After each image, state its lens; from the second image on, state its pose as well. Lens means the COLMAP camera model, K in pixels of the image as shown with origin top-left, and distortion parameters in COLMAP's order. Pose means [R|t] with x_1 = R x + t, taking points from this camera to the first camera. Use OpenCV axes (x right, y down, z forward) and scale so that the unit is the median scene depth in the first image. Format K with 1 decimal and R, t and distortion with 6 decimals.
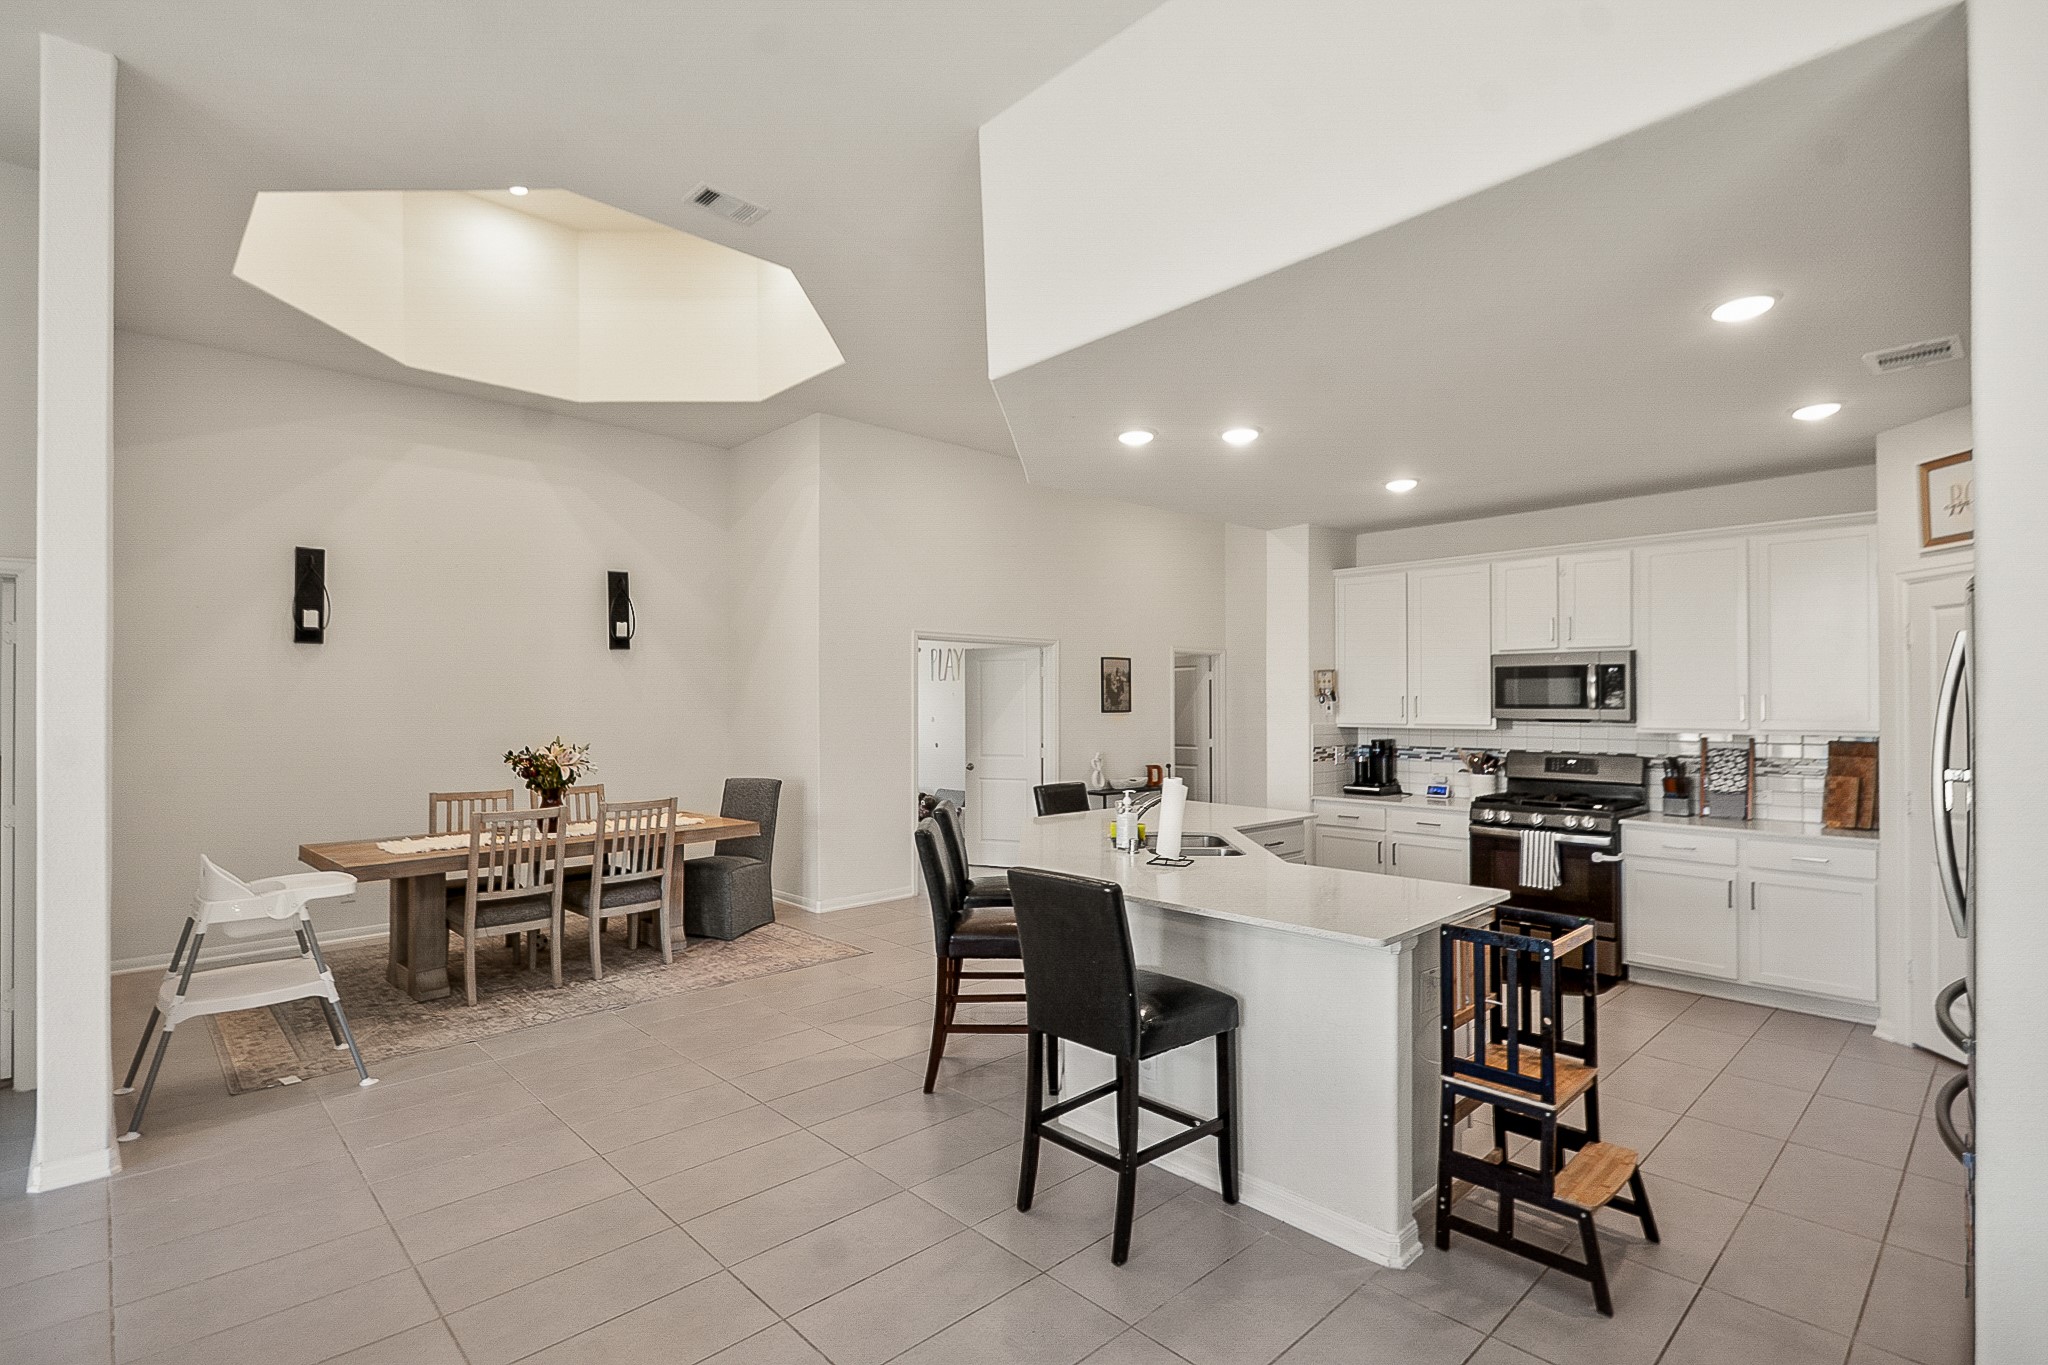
lens RADIAL K [[970.4, 0, 1024.0], [0, 970.4, 682.5], [0, 0, 1]] dist [-0.000218, -0.000091]
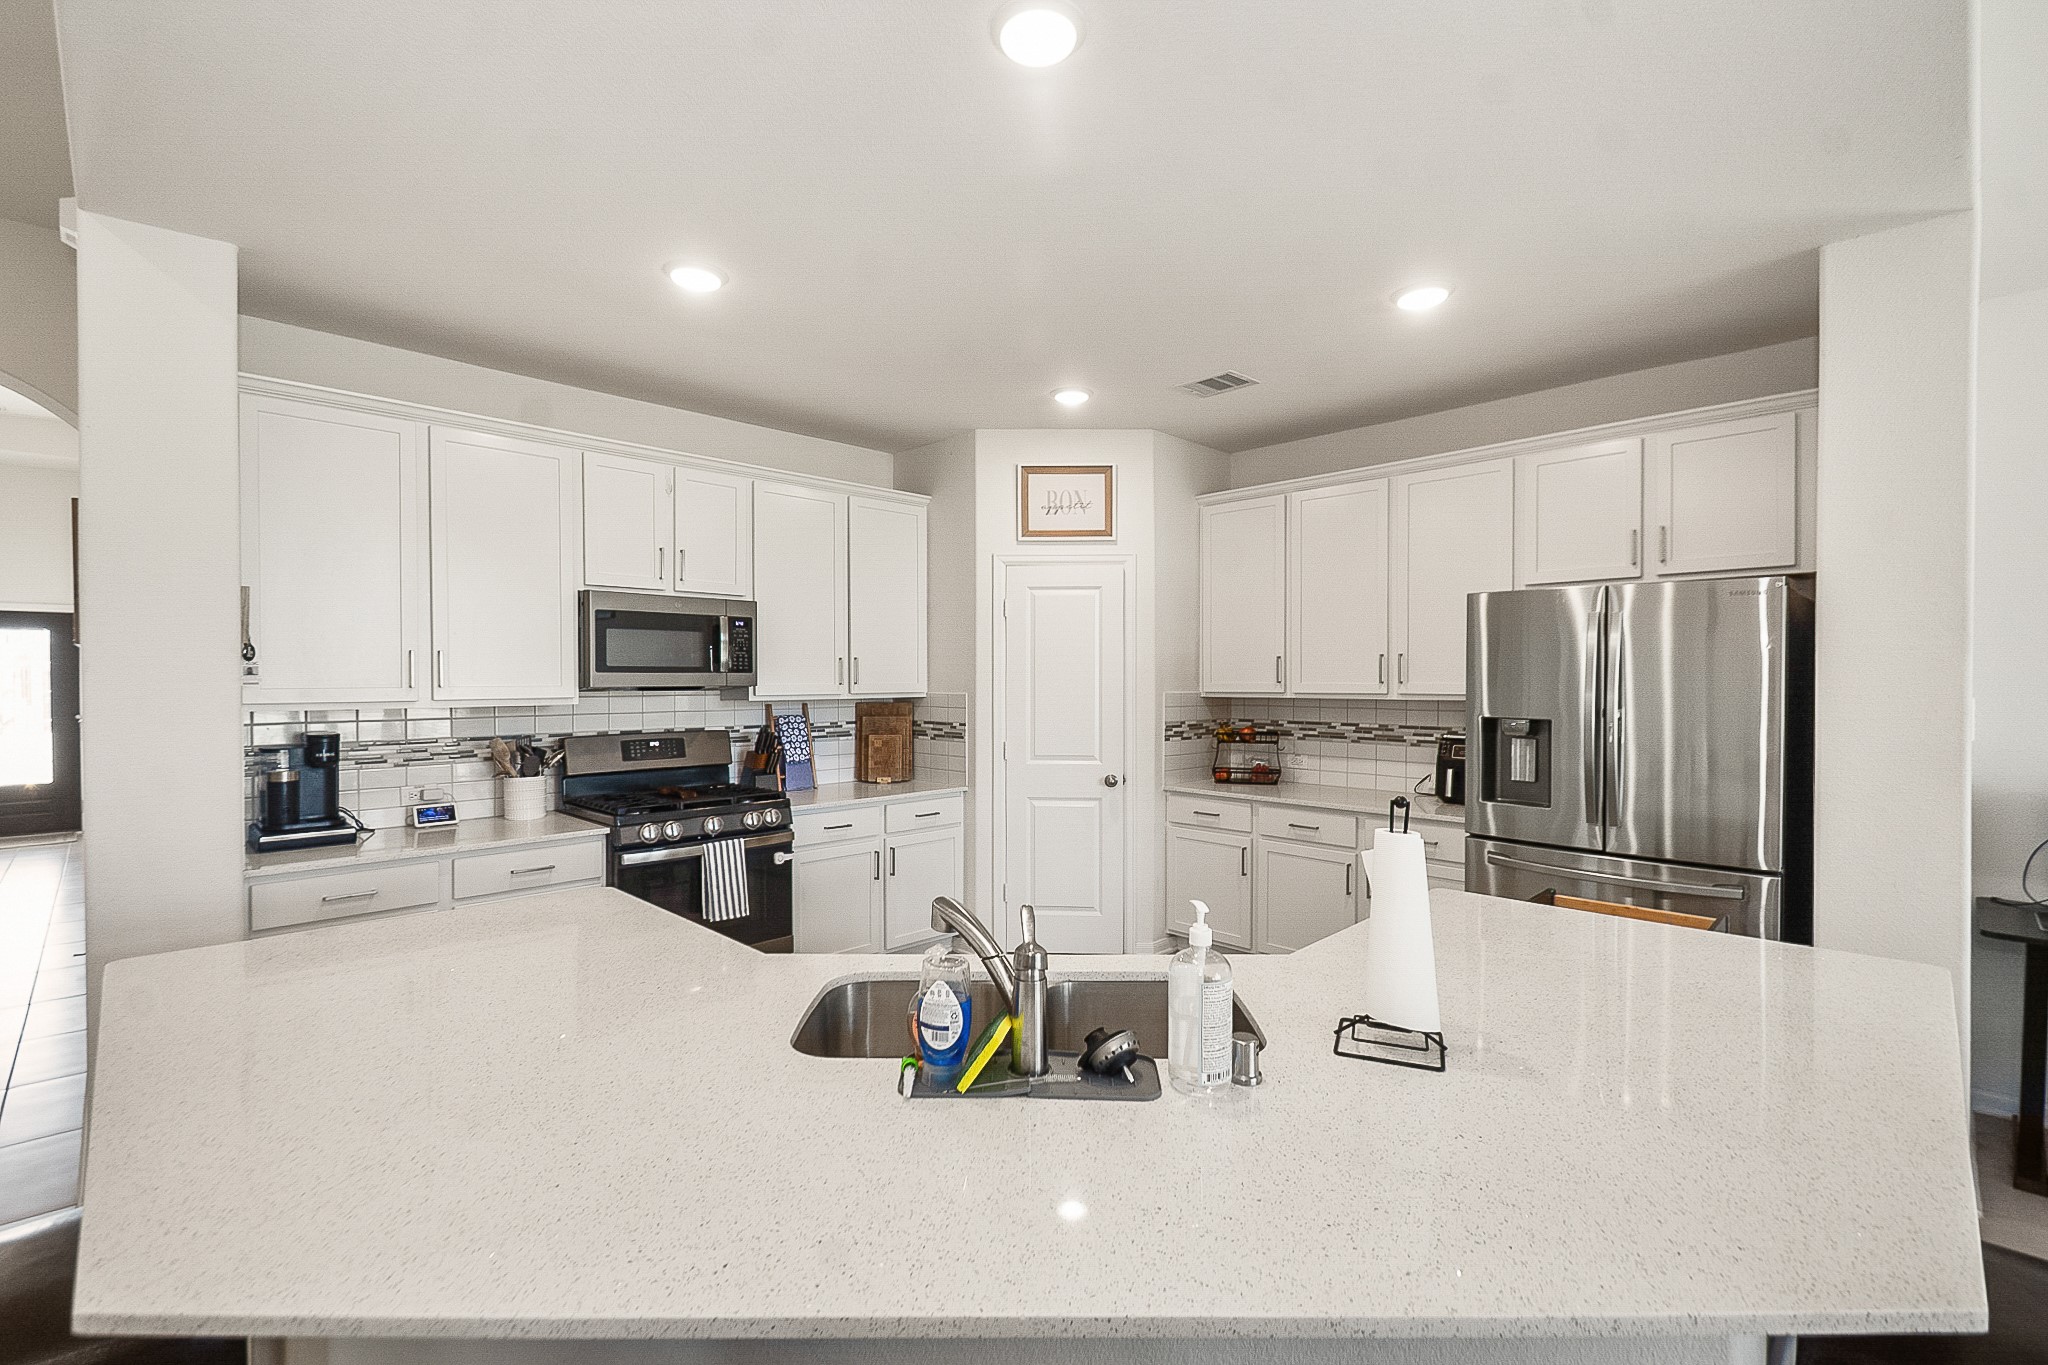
lens RADIAL K [[908.7, 0, 1024.0], [0, 908.7, 682.5], [0, 0, 1]] dist [0.000417, 0.000001]
pose [[-0.061304, -0.000404, 0.998119, -0.146719], [-0.016647, 0.999861, -0.000617, 0.032004], [-0.997980, -0.016653, -0.061303, 0.789302]]
